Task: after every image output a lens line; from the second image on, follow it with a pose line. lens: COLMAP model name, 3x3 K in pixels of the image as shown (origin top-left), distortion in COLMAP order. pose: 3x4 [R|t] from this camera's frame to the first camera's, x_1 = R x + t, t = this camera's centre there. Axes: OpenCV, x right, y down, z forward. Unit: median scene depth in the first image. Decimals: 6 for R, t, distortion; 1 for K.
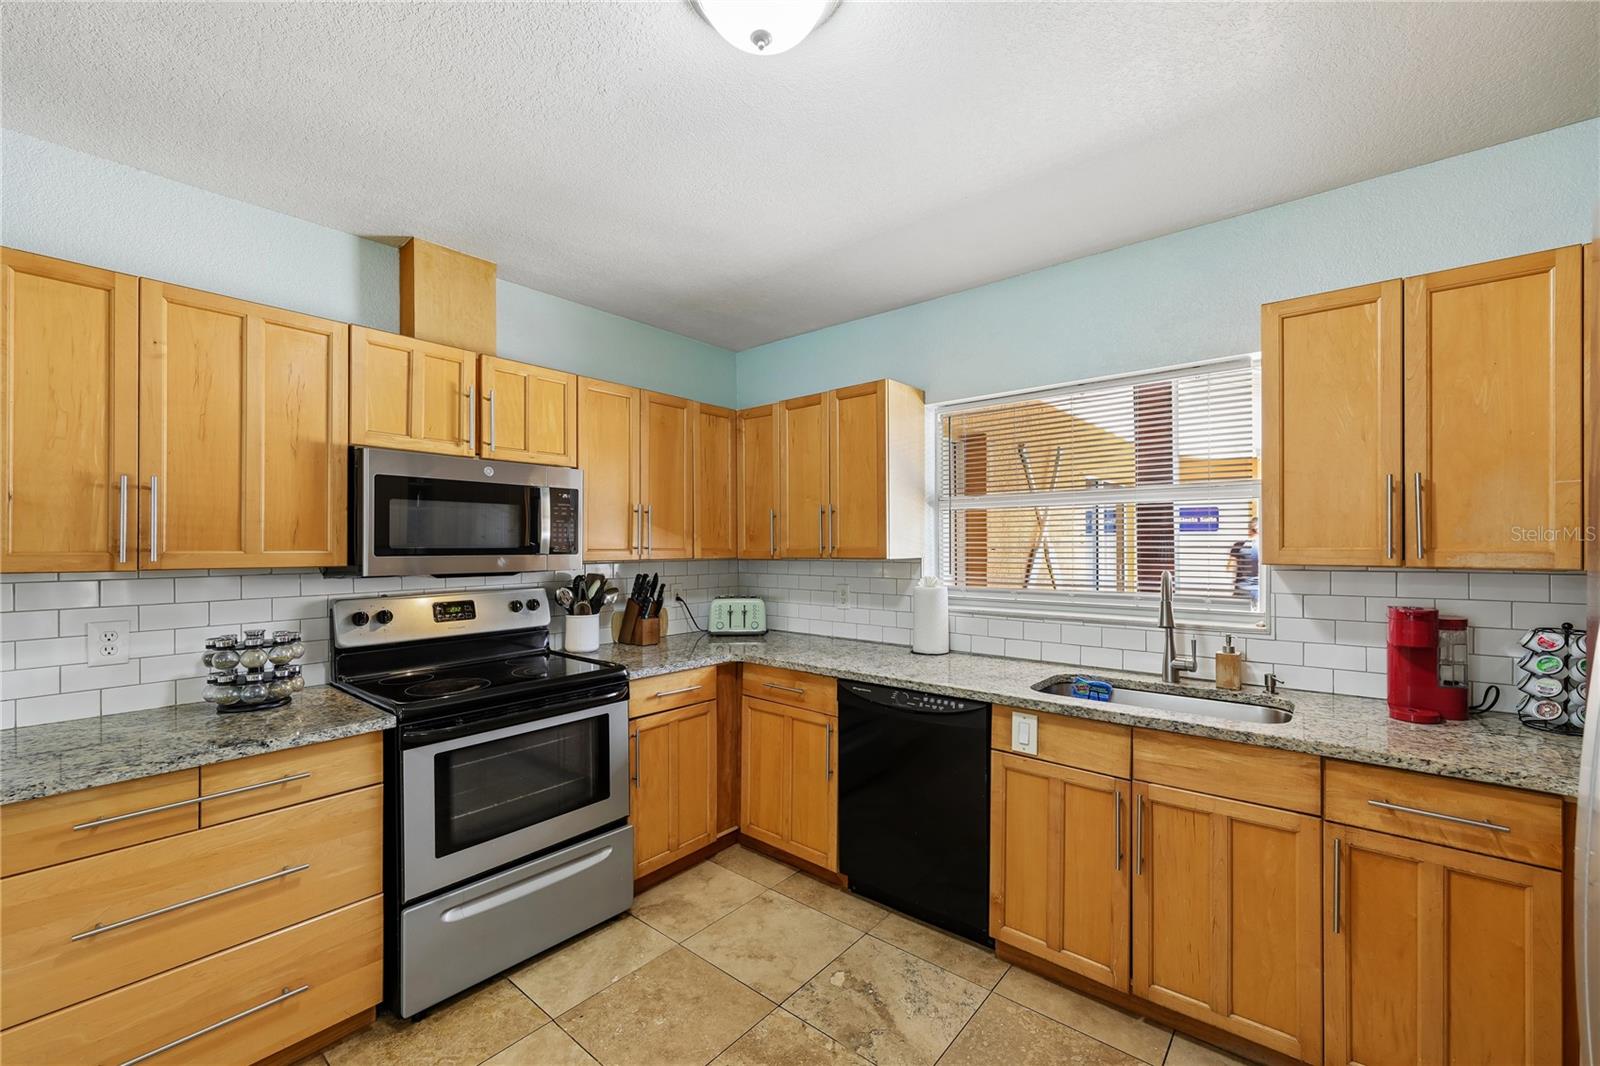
lens RADIAL K [[639.6, 0, 798.9], [0, 639.6, 546.4], [0, 0, 1]] dist [-0.001329, -0.000208]
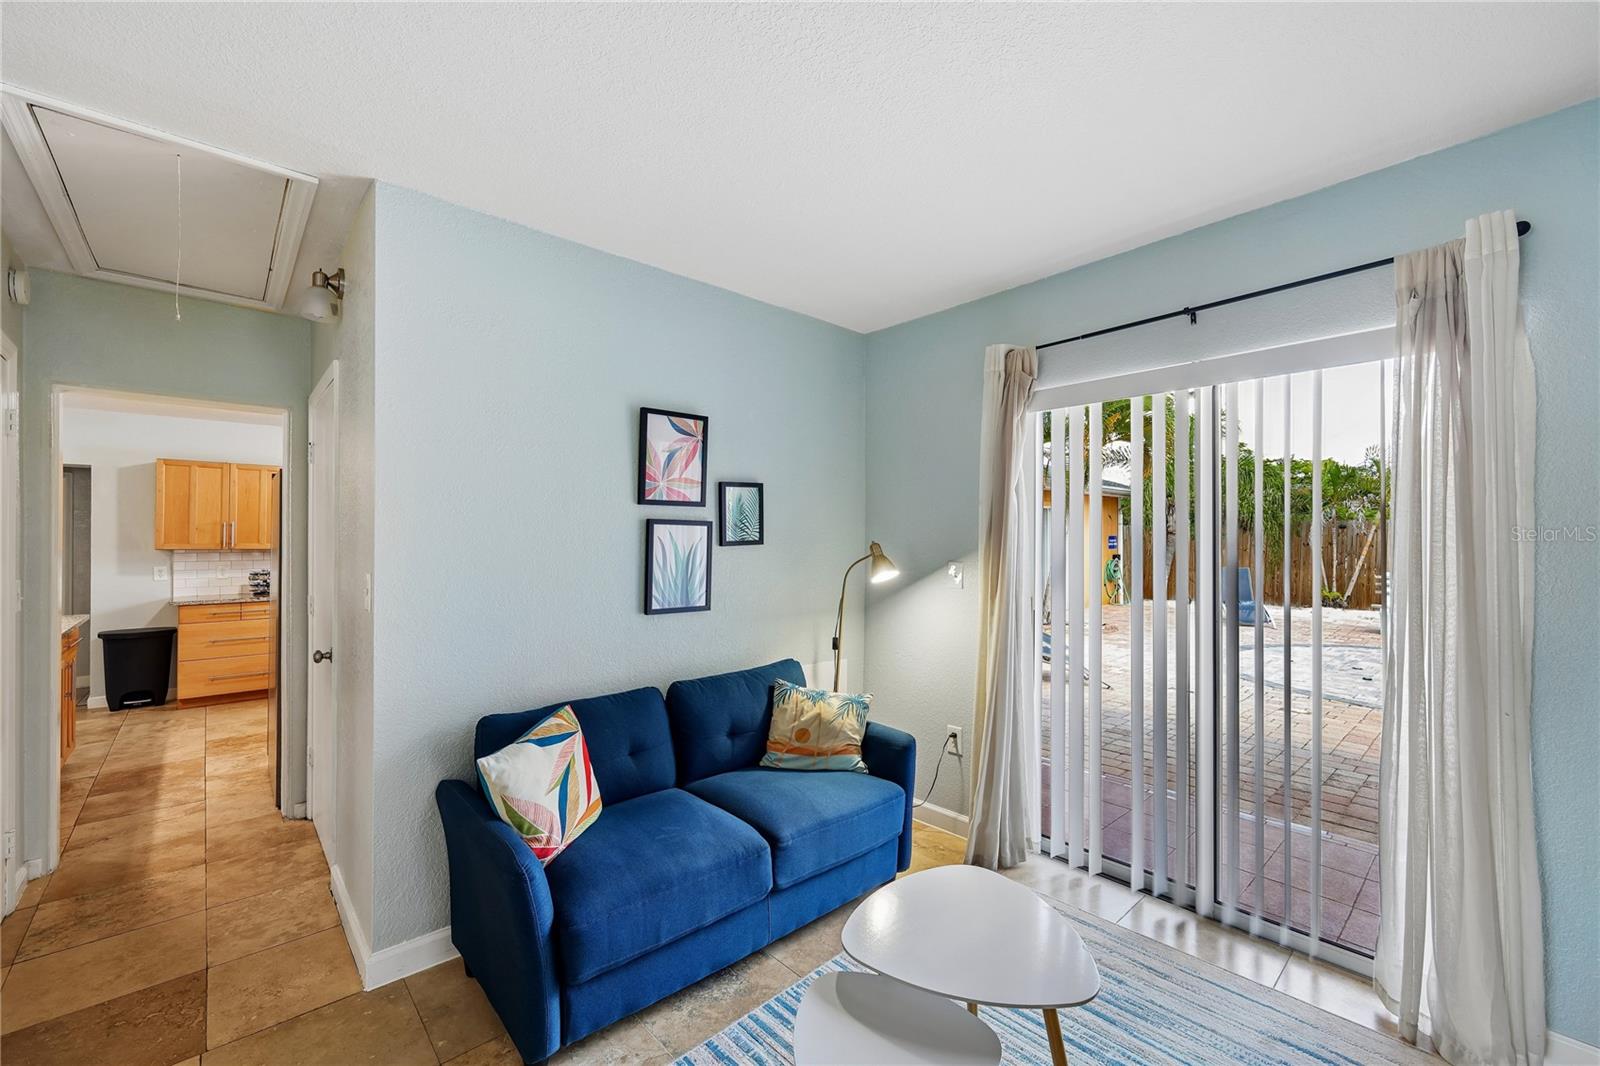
lens RADIAL K [[651.1, 0, 802.0], [0, 651.1, 541.1], [0, 0, 1]] dist [0.001549, 0.000300]
pose [[0.990092, -0.000084, -0.140423, 2.154777], [-0.001332, 0.999949, -0.009994, 0.022256], [0.140416, 0.010082, 0.990041, -1.749631]]
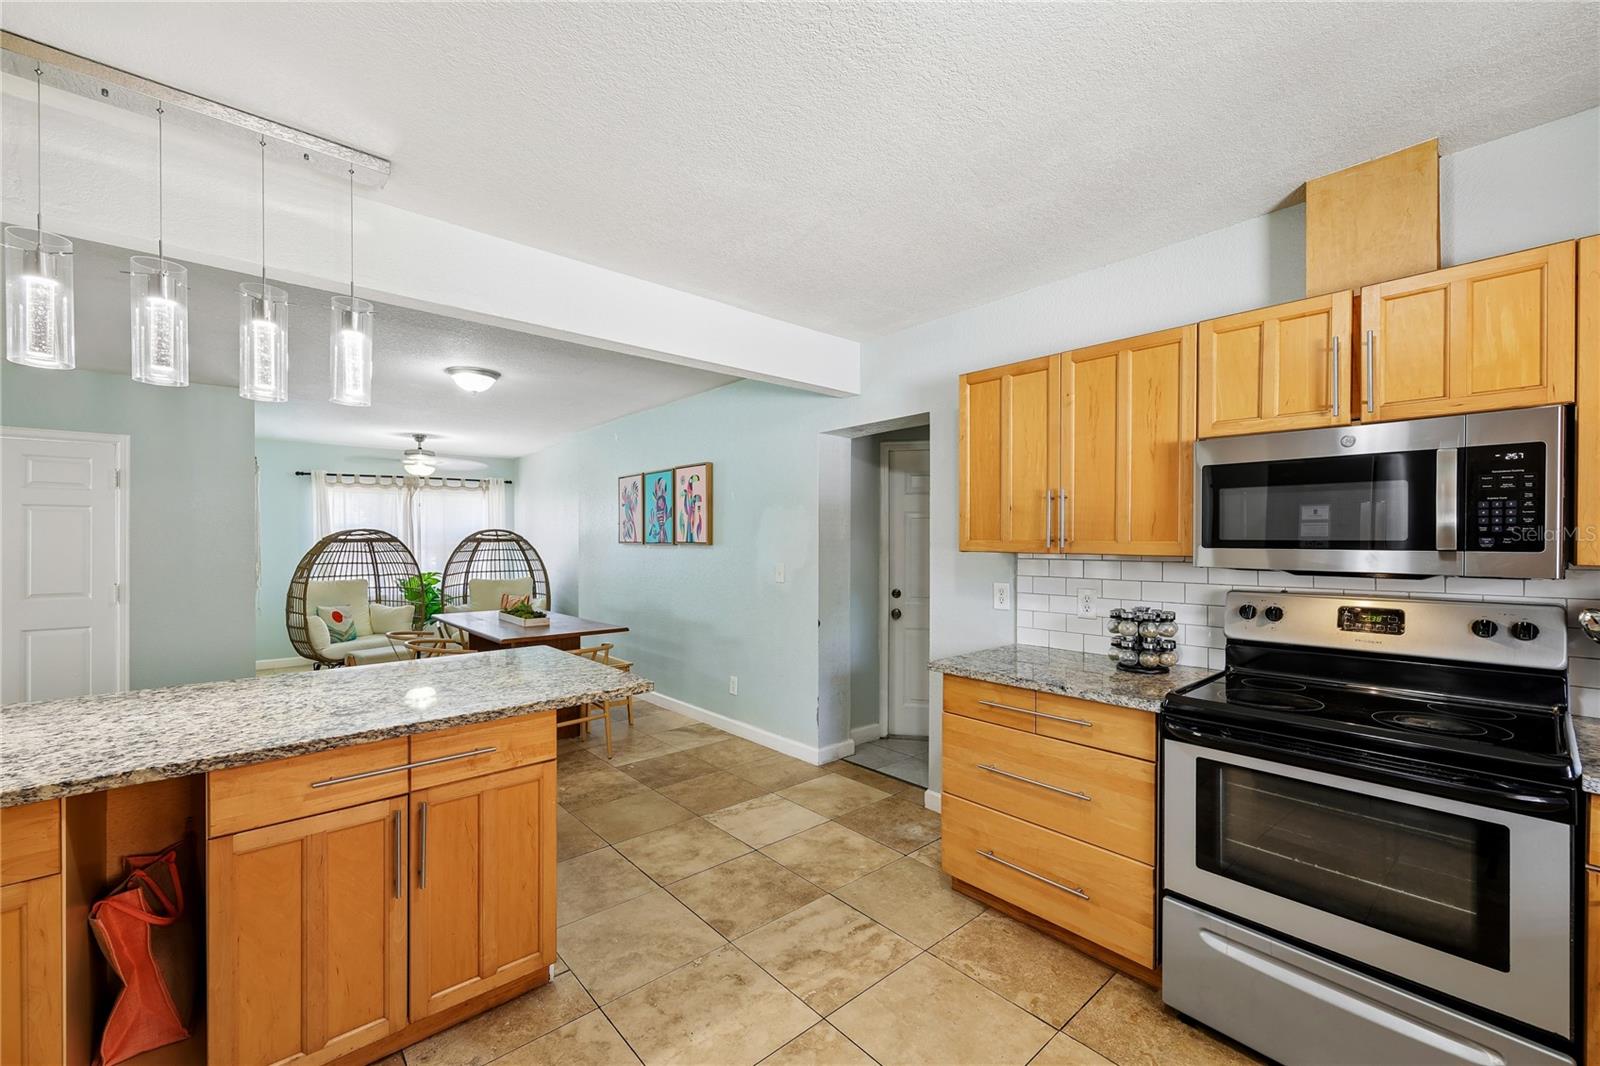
lens RADIAL K [[651.1, 0, 802.0], [0, 651.1, 541.1], [0, 0, 1]] dist [0.001549, 0.000300]
pose [[-0.148424, 0.008281, -0.988889, 0.463325], [-0.002689, 0.999958, 0.008777, -0.002079], [0.988920, 0.003962, -0.148396, 0.552487]]
